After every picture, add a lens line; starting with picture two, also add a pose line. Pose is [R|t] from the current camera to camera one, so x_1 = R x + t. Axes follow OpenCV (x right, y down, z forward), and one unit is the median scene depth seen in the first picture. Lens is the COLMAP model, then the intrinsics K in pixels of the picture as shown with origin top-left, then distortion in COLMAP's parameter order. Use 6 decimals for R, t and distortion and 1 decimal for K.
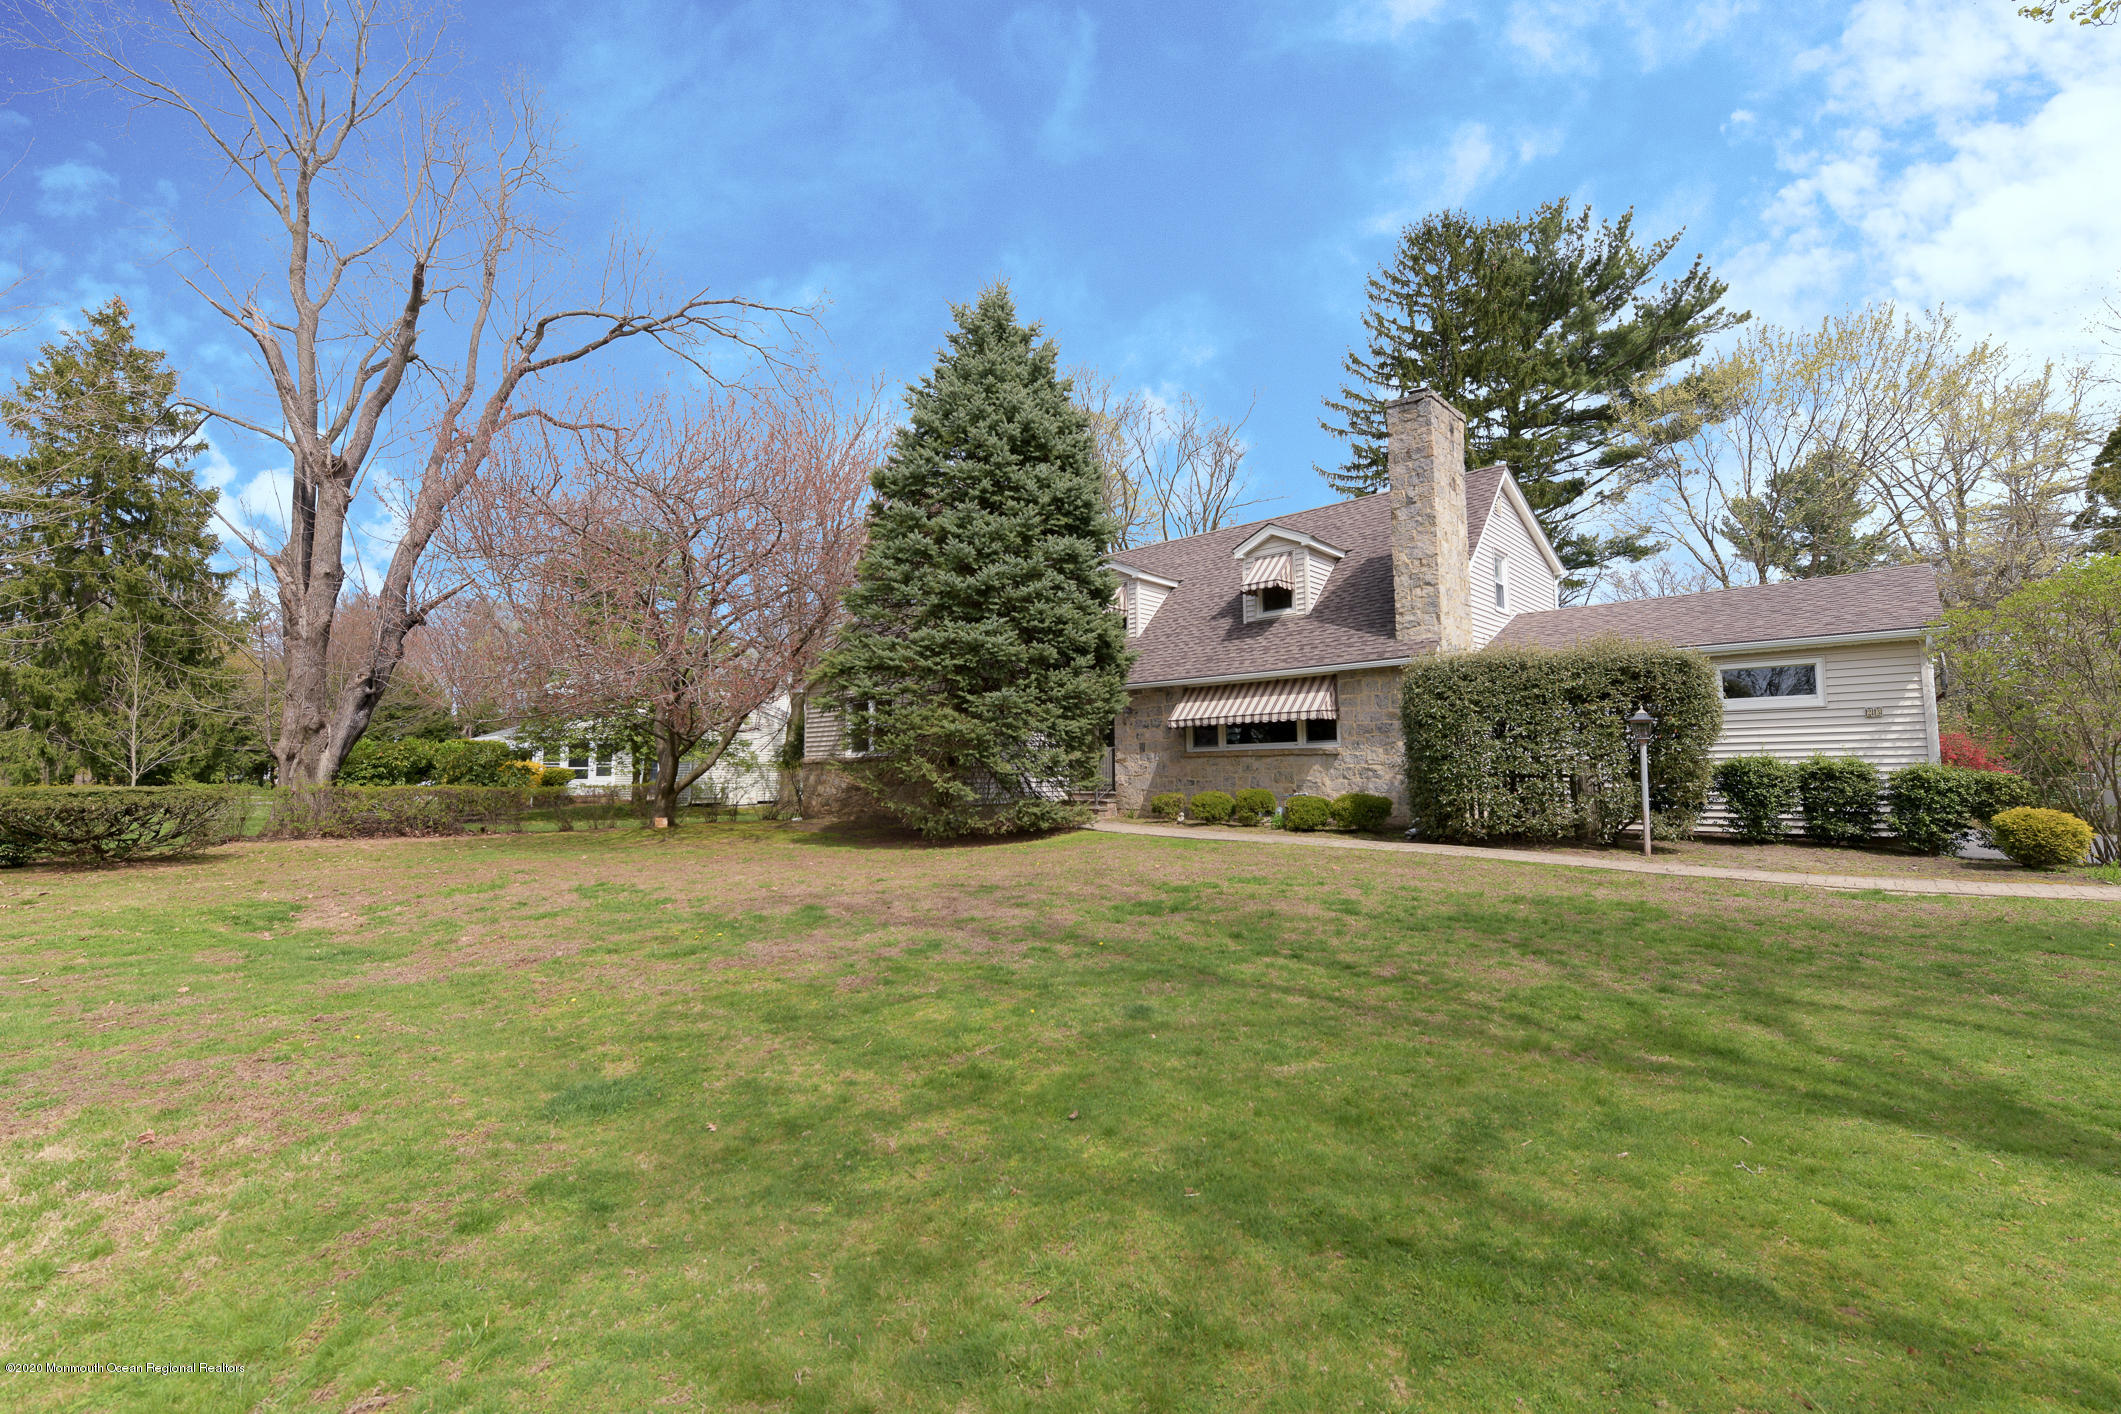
lens RADIAL K [[914.5, 0, 1073.1], [0, 914.5, 655.6], [0, 0, 1]] dist [-0.009109, -0.000229]
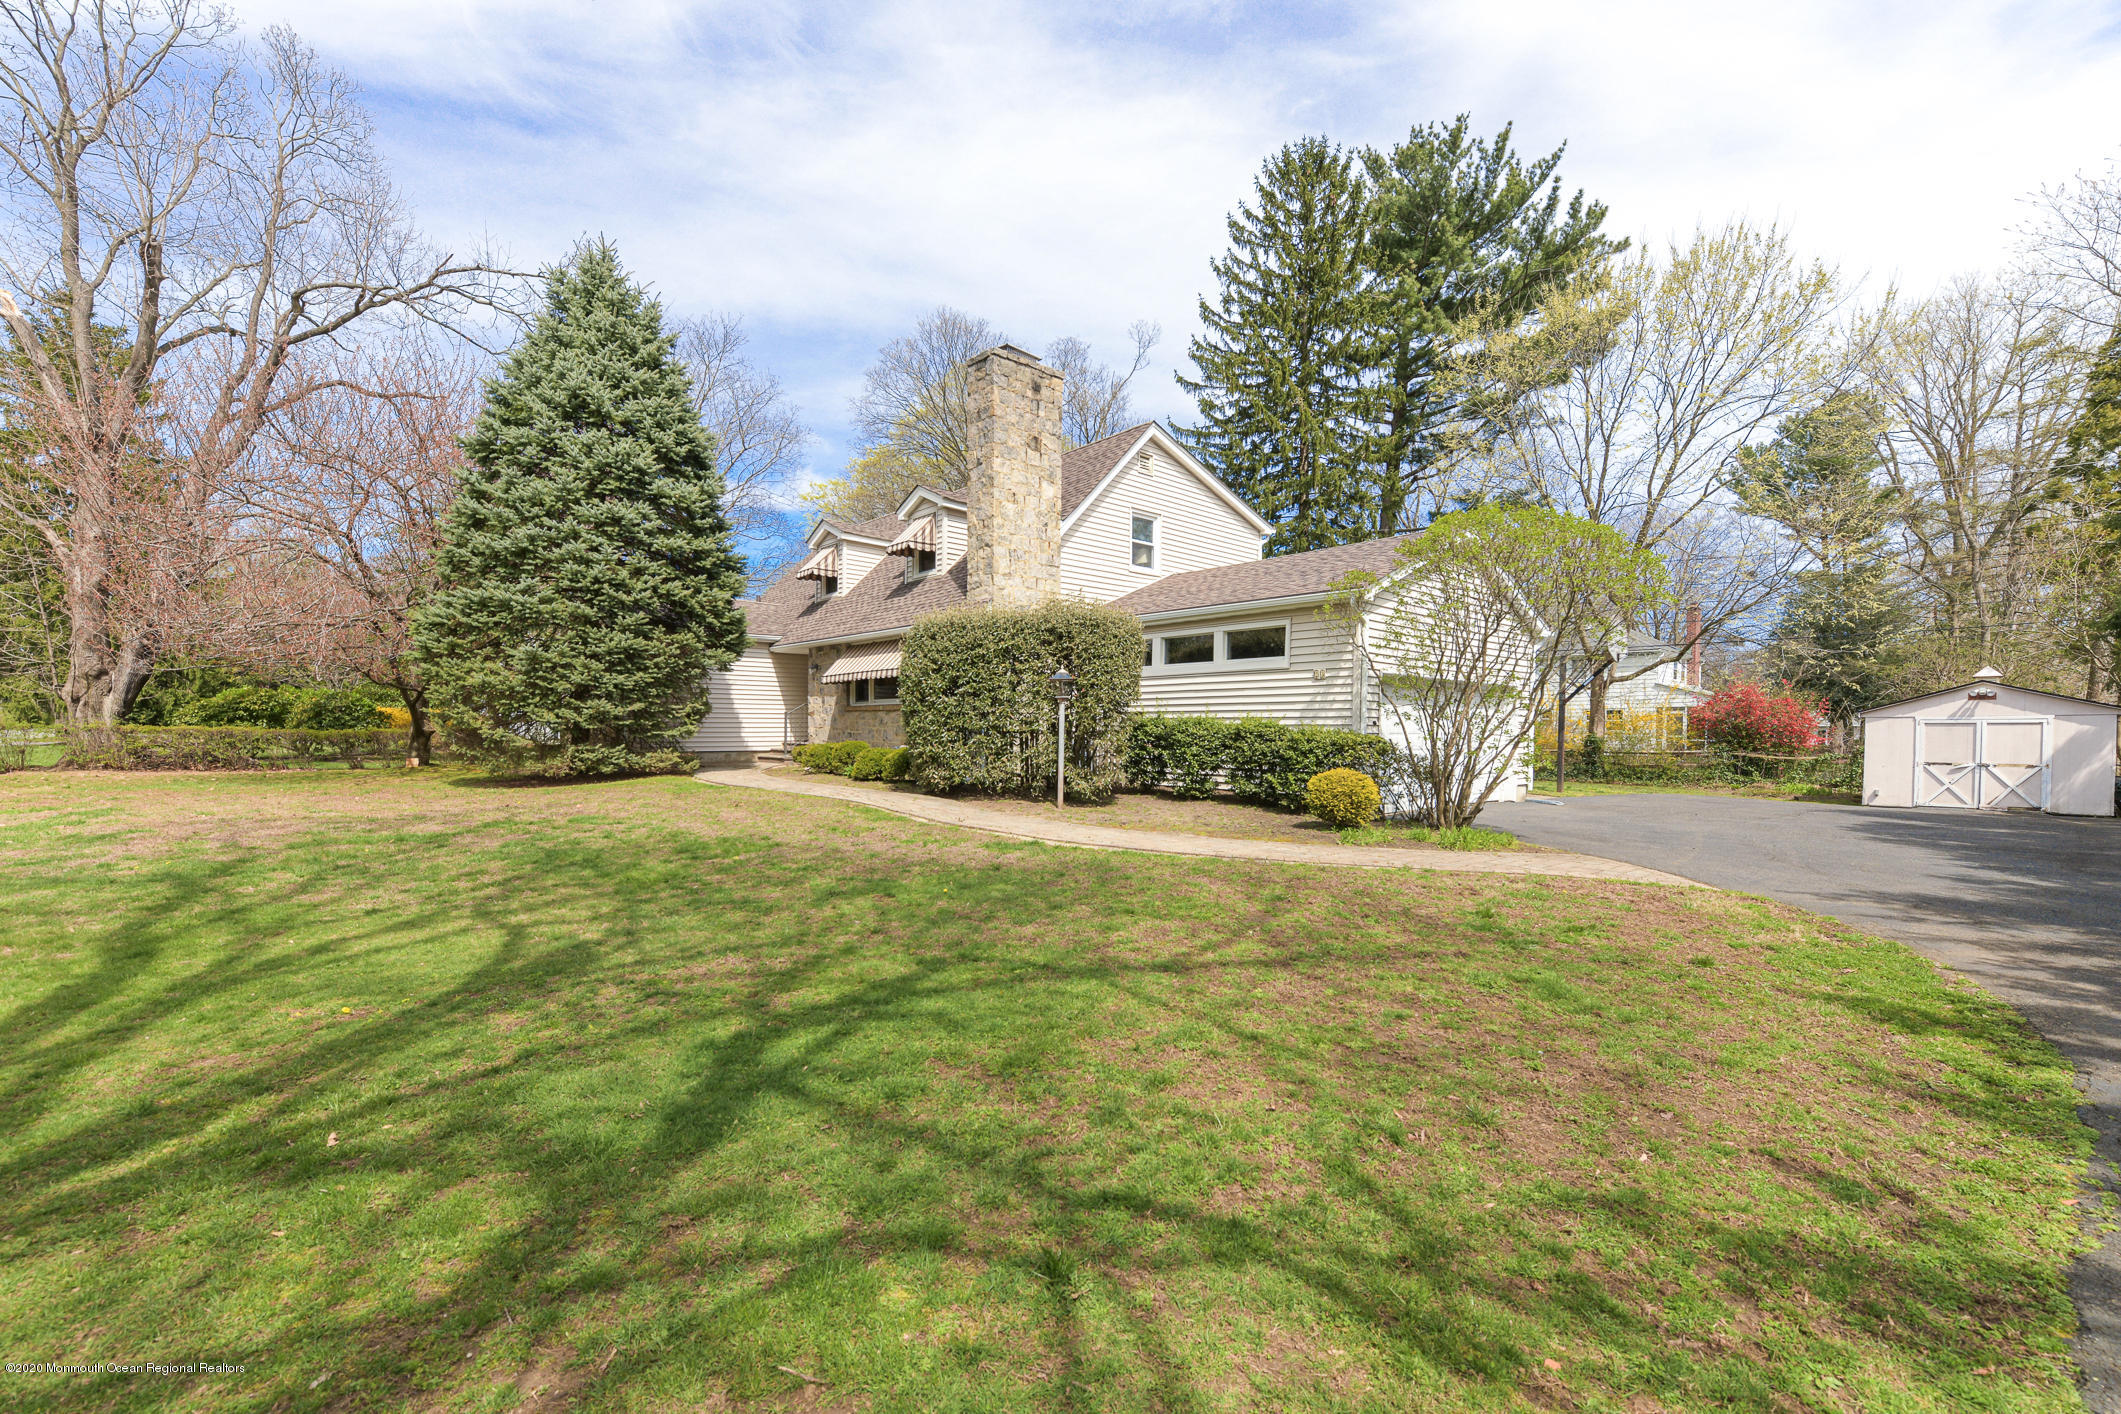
lens RADIAL K [[885.1, 0, 1056.3], [0, 885.1, 718.4], [0, 0, 1]] dist [0.009952, -0.000088]
pose [[0.995466, 0.015530, -0.093837, 0.520649], [-0.004505, 0.993172, 0.116575, -0.001620], [0.095007, -0.115624, 0.988739, 0.002759]]
